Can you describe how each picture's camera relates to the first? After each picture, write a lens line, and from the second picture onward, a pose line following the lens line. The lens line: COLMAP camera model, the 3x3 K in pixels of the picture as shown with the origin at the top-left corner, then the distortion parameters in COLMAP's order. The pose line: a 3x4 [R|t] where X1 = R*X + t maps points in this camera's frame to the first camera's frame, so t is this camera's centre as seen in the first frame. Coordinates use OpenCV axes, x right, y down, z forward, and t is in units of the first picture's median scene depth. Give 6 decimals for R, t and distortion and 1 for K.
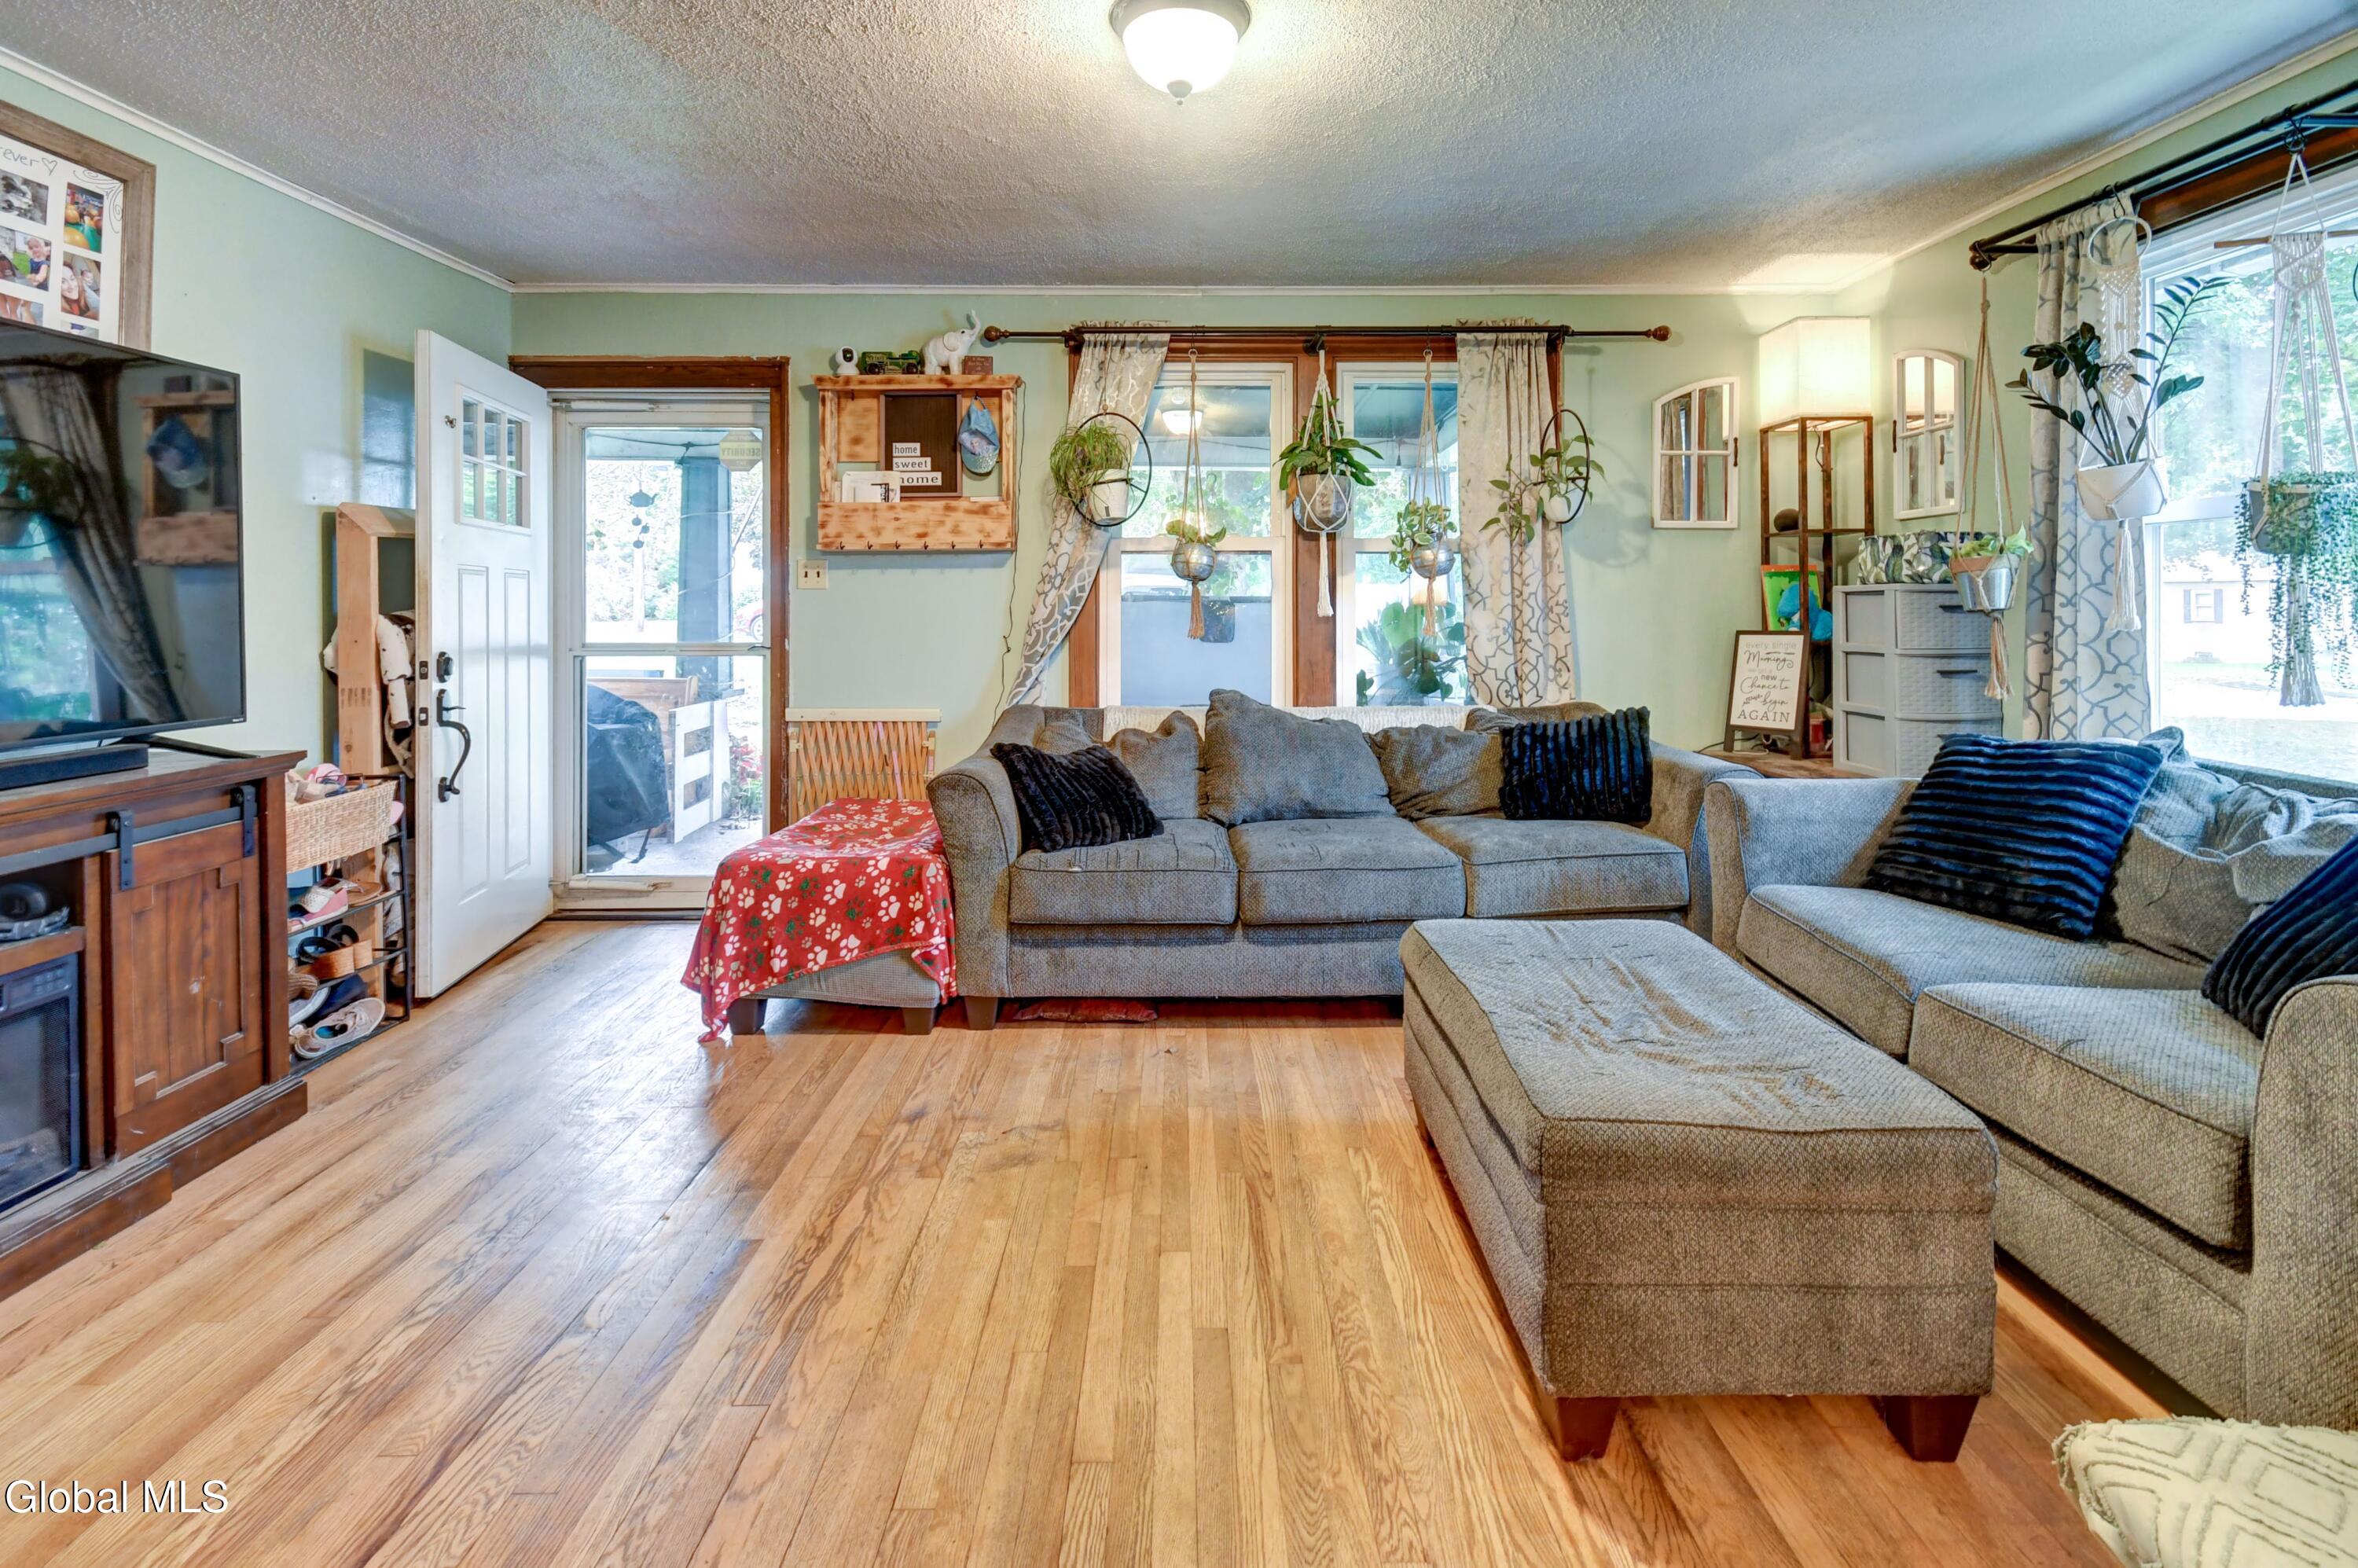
lens RADIAL K [[1102.5, 0, 1138.0], [0, 1102.5, 601.1], [0, 0, 1]] dist [-0.000747, -0.000087]
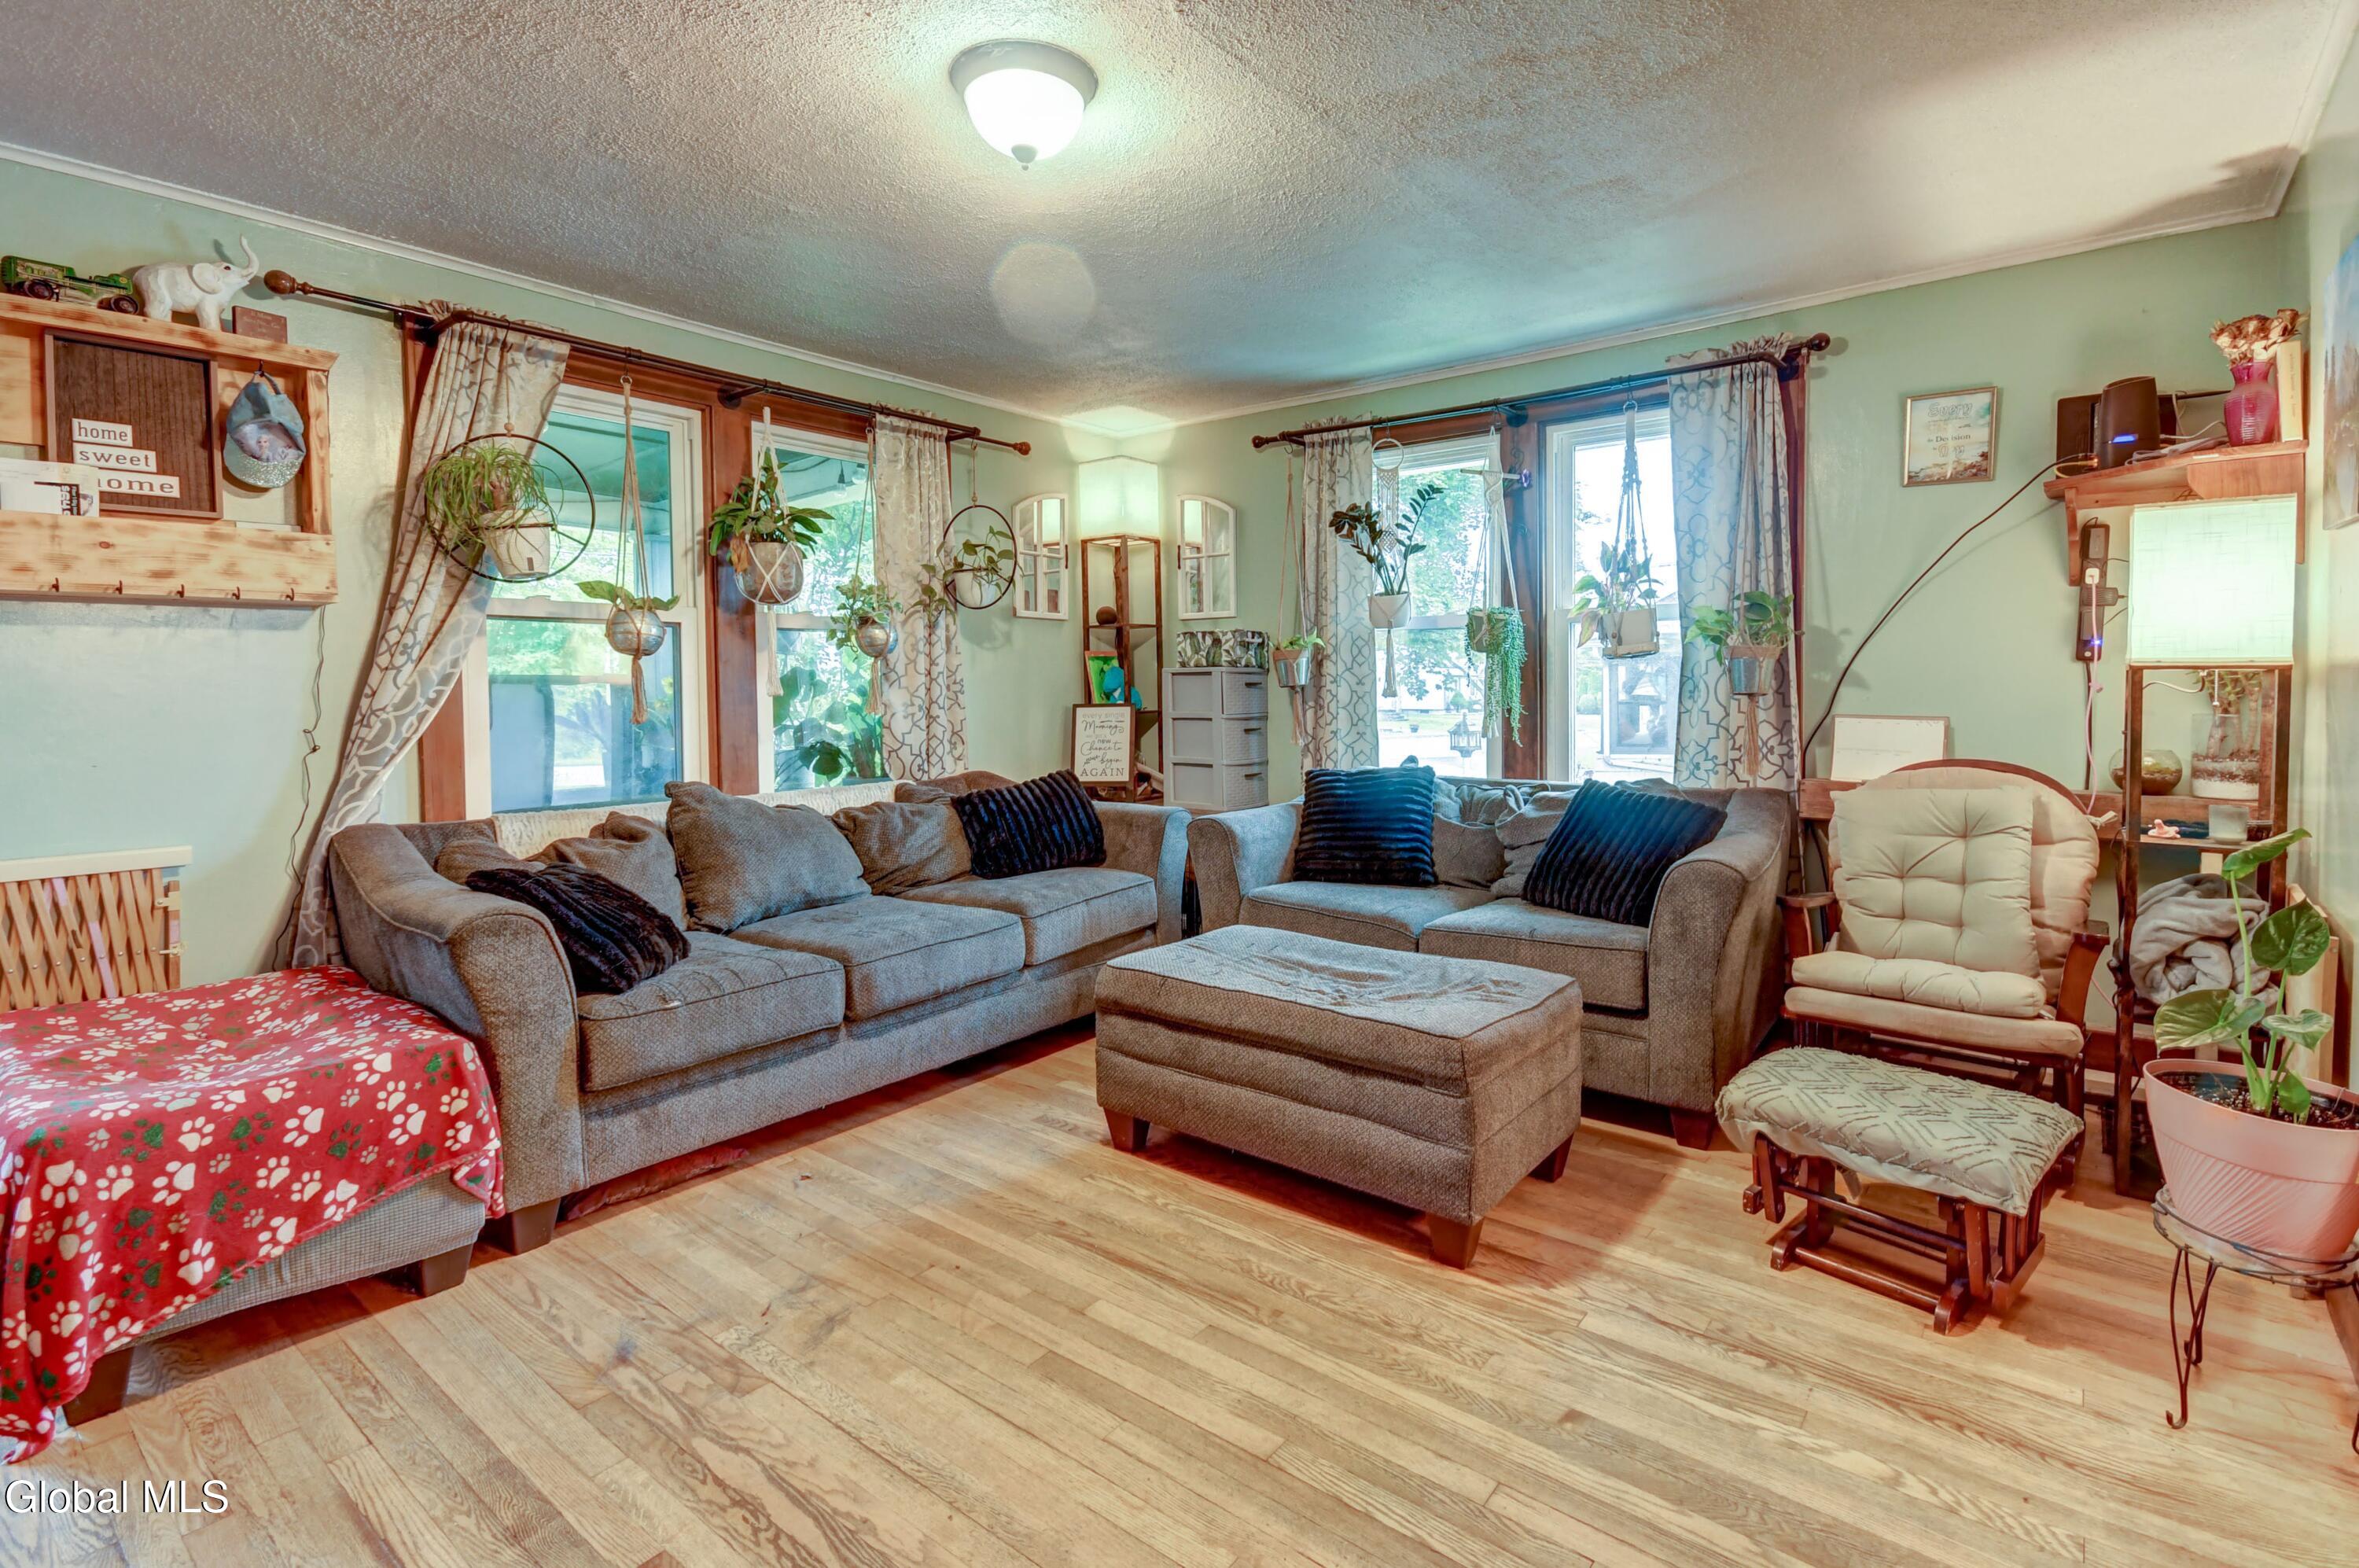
lens RADIAL K [[1121.9, 0, 1182.9], [0, 1121.9, 712.6], [0, 0, 1]] dist [0.000989, -0.000853]
pose [[0.613378, -0.021283, 0.789503, -0.430551], [0.000779, 0.999653, 0.026344, 0.003908], [-0.789789, -0.015544, 0.613182, 0.173229]]
